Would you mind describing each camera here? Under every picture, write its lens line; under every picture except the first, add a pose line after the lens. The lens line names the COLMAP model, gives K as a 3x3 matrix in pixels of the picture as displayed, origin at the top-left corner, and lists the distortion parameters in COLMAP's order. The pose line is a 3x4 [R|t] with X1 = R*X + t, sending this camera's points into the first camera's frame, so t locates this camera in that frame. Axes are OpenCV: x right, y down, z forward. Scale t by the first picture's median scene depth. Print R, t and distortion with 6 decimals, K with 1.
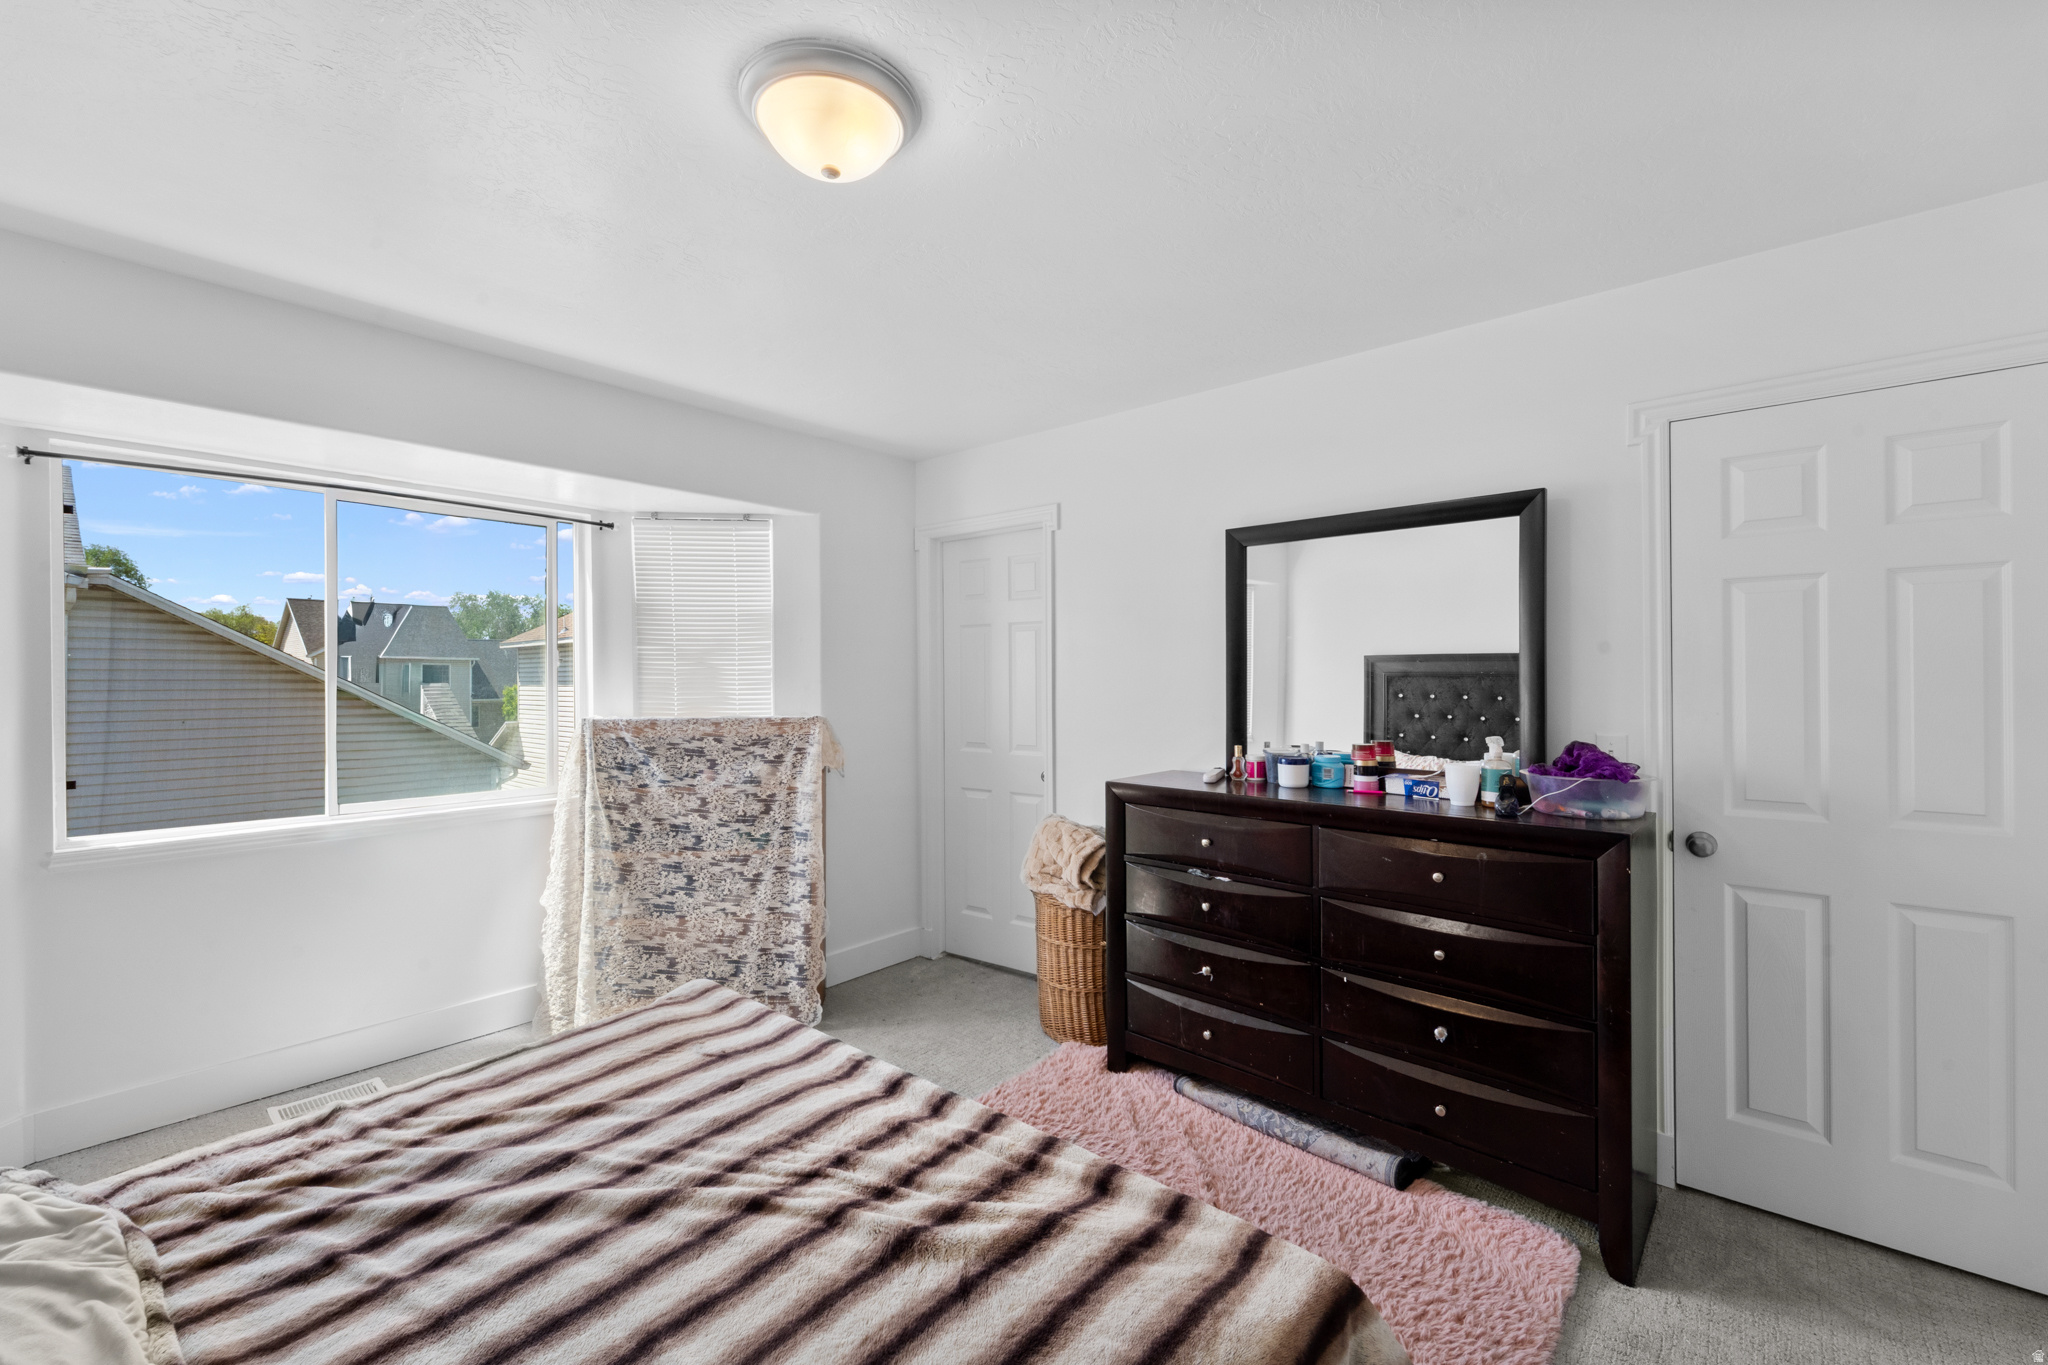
lens RADIAL K [[859.5, 0, 1027.6], [0, 859.5, 678.1], [0, 0, 1]] dist [0.005540, -0.002902]
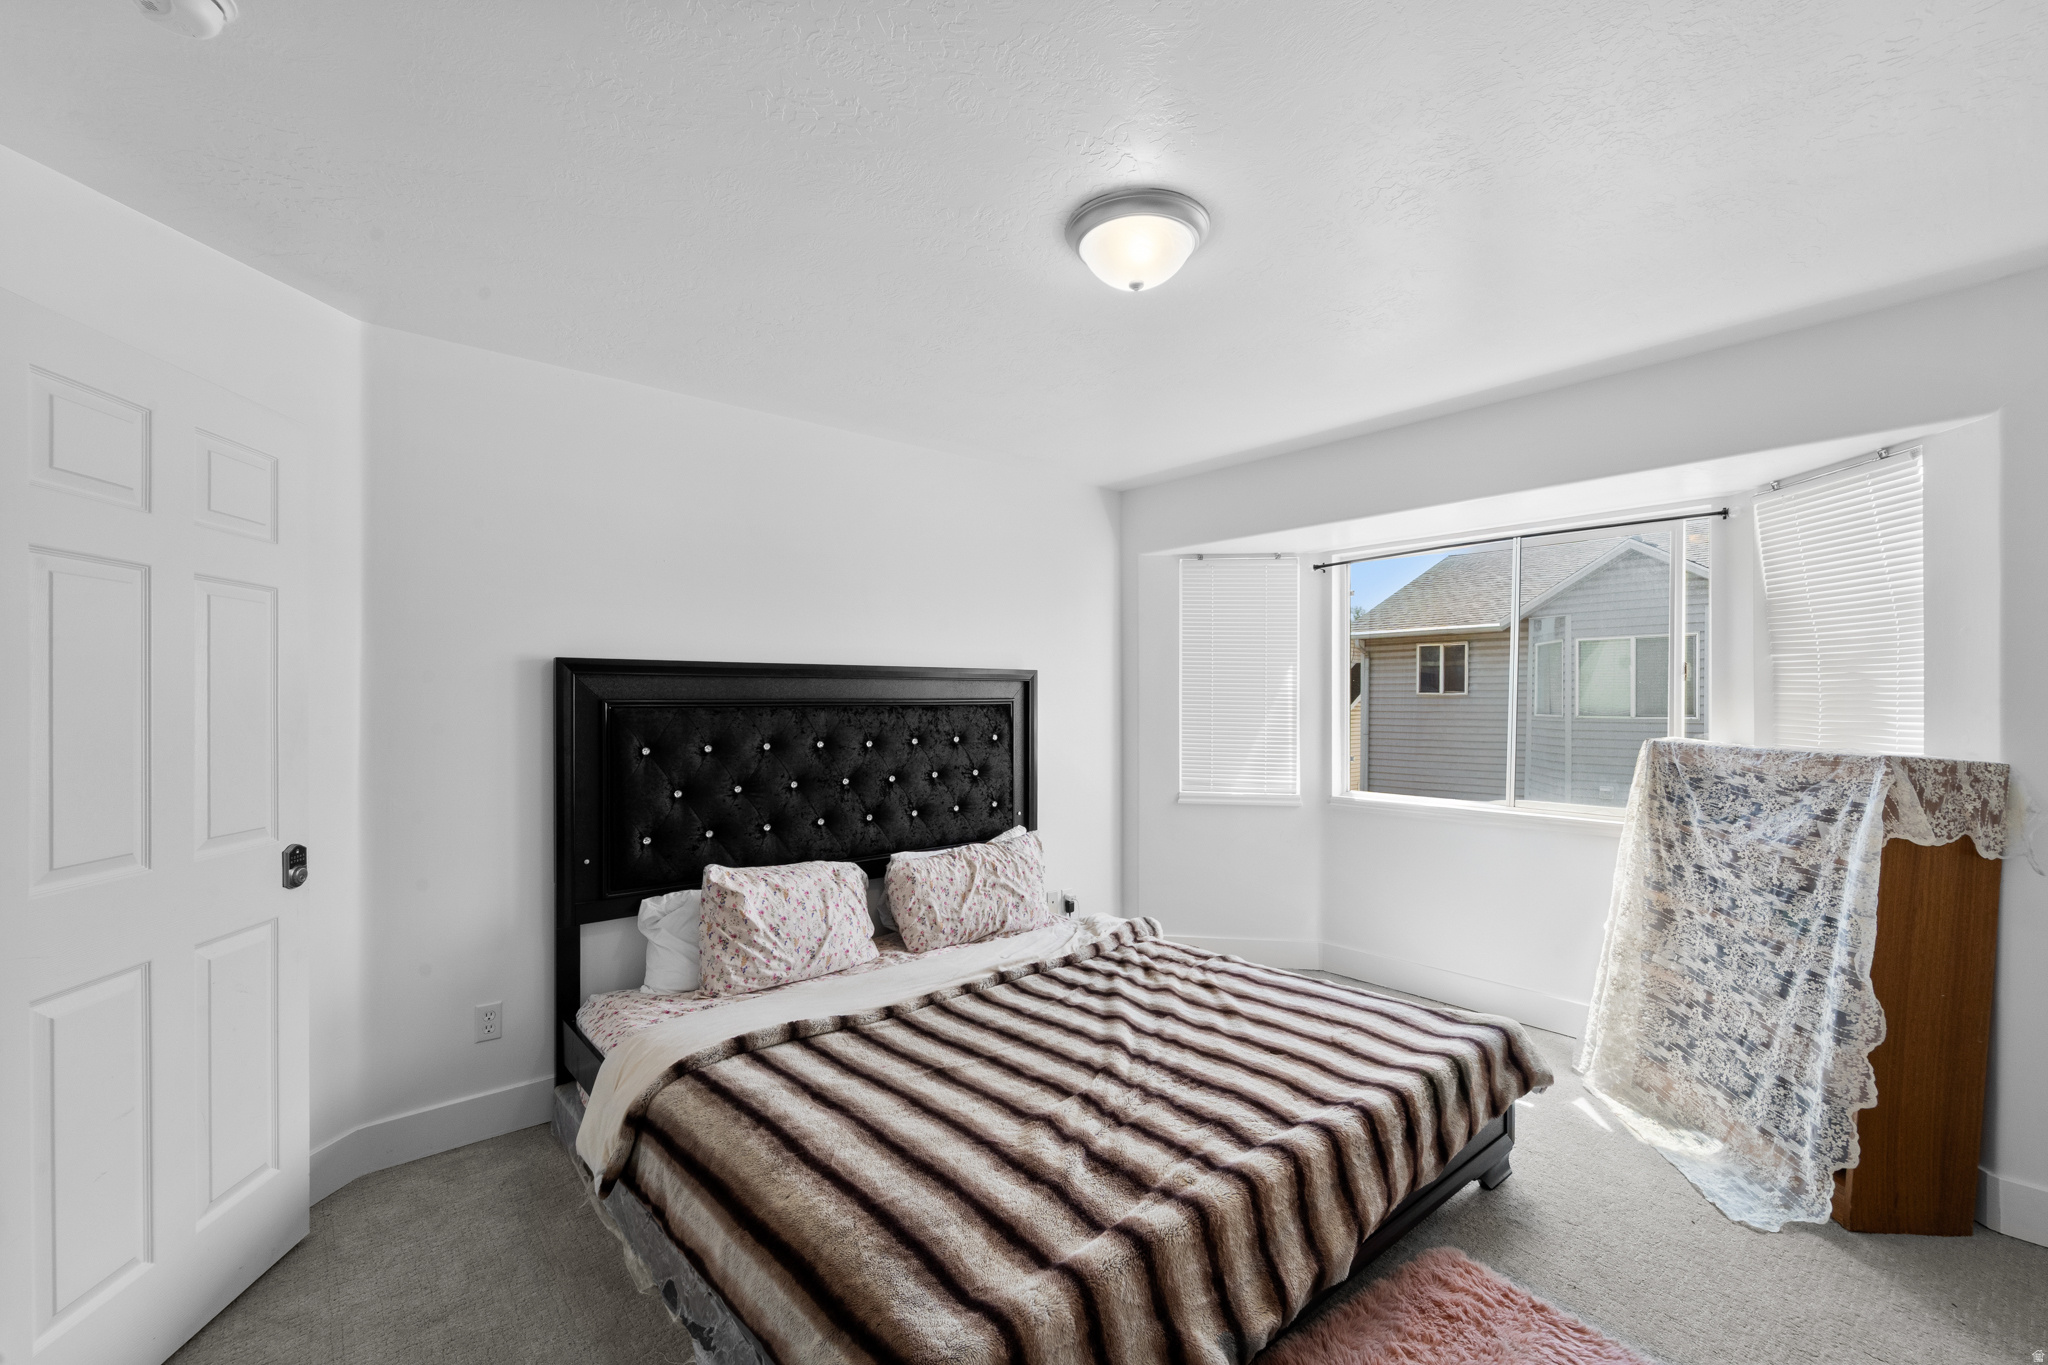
lens RADIAL K [[859.5, 0, 1027.0], [0, 859.5, 700.0], [0, 0, 1]] dist [0.005540, -0.002902]
pose [[-0.170221, 0.004907, -0.985394, 0.491322], [0.001116, 0.999988, 0.004787, -0.000002], [0.985405, -0.000285, -0.170224, 0.507186]]
